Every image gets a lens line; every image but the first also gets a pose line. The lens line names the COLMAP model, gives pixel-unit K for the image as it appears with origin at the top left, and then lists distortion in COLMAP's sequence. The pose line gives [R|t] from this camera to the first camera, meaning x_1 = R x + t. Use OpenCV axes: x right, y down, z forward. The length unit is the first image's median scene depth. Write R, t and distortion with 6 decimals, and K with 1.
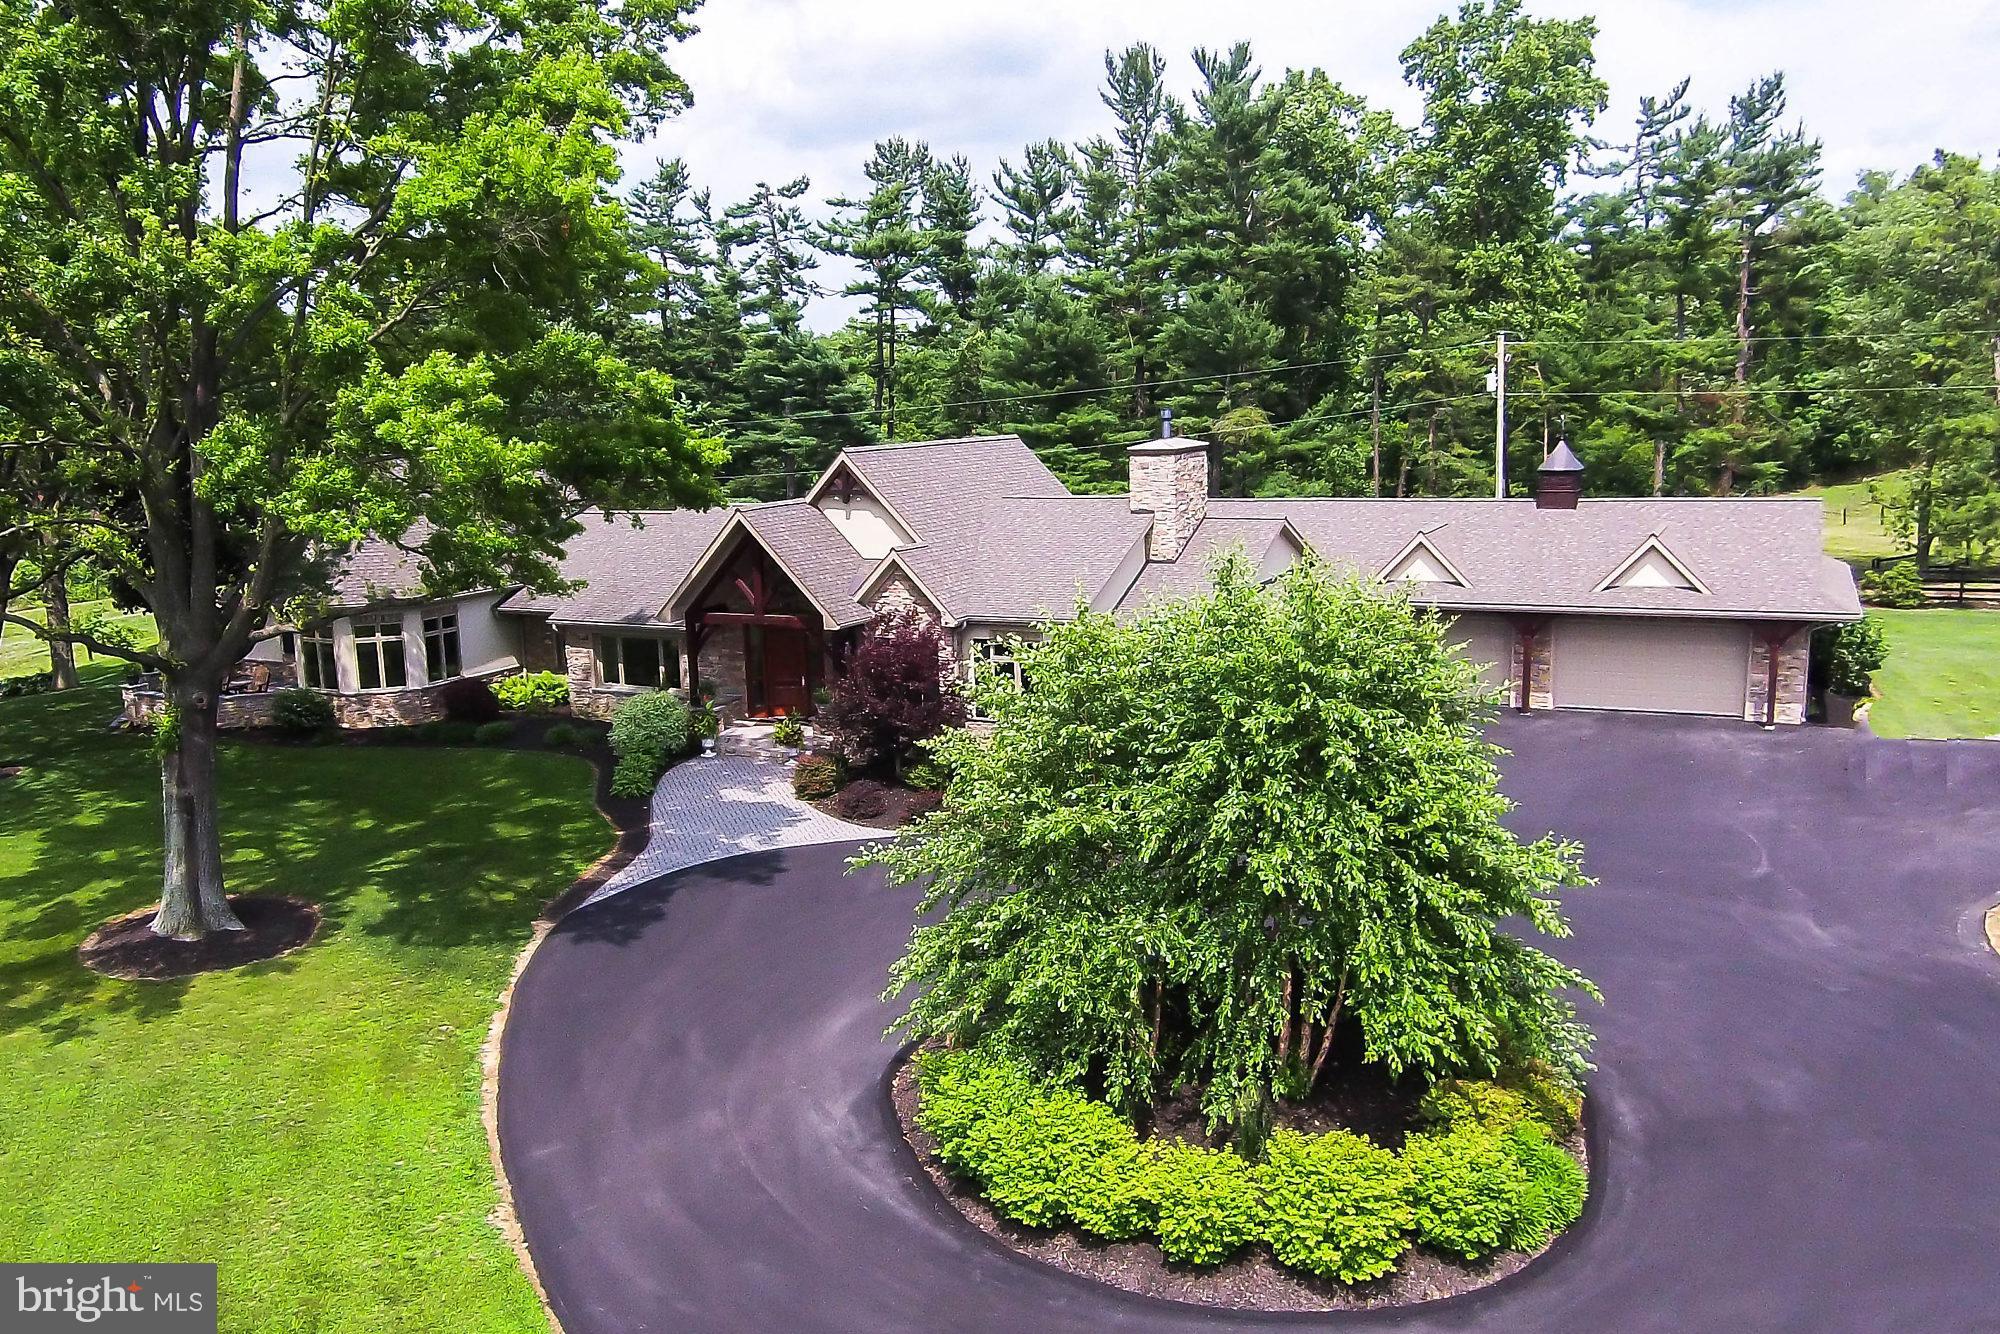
lens RADIAL K [[1697.1, 0, 875.2], [0, 1697.1, 724.0], [0, 0, 1]] dist [-0.075411, 0.013172]
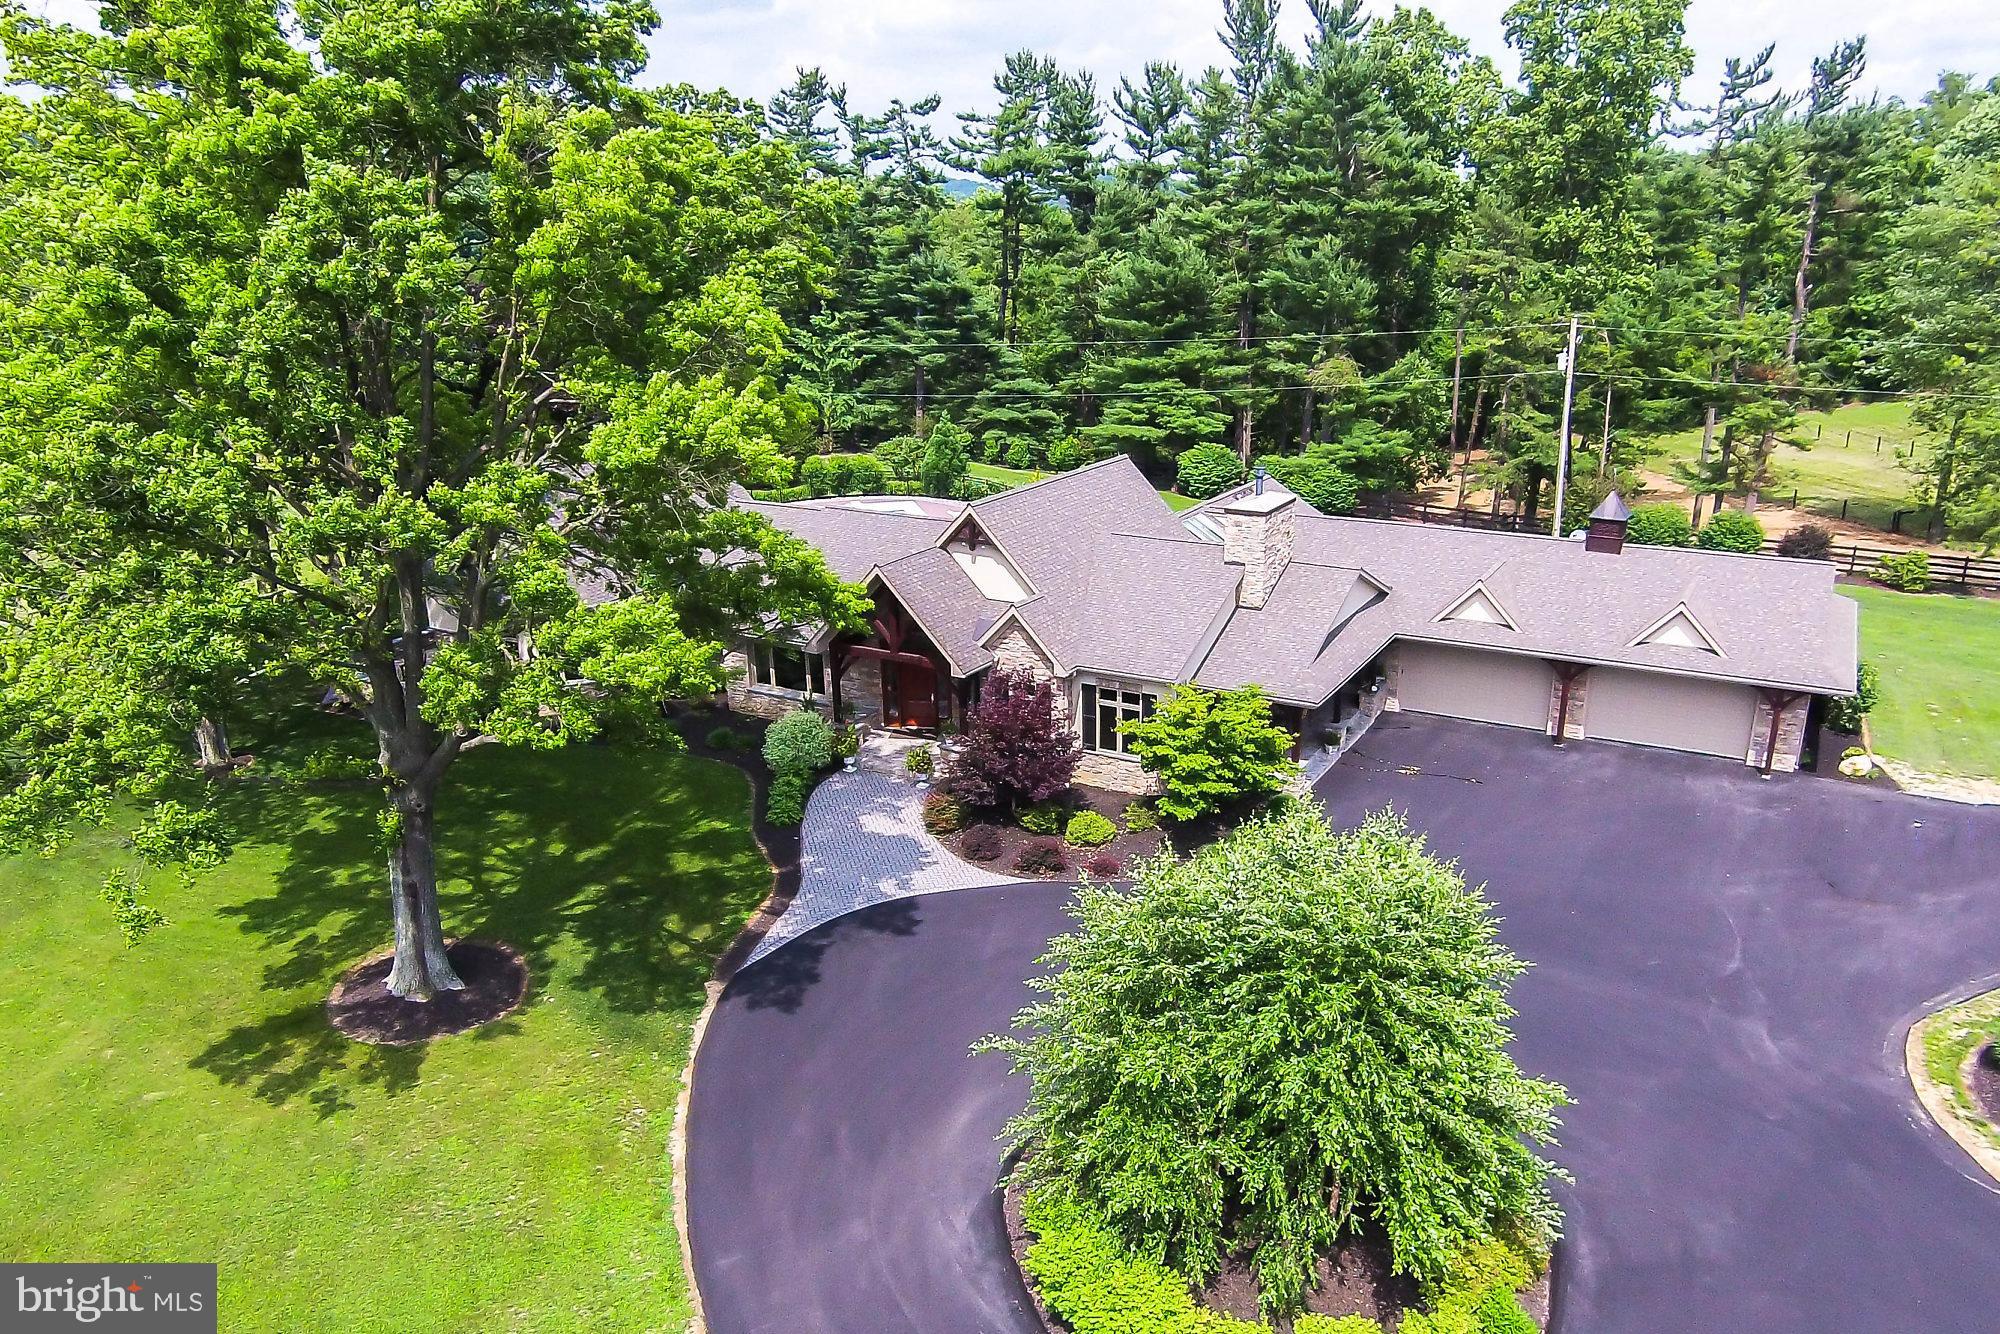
lens RADIAL K [[1537.7, 0, 1000.5], [0, 1537.7, 776.9], [0, 0, 1]] dist [-0.099309, 0.055536]
pose [[0.999868, 0.015016, 0.006278, -0.001676], [-0.015896, 0.983758, 0.178795, -0.118650], [-0.003492, -0.178871, 0.983866, -0.020464]]
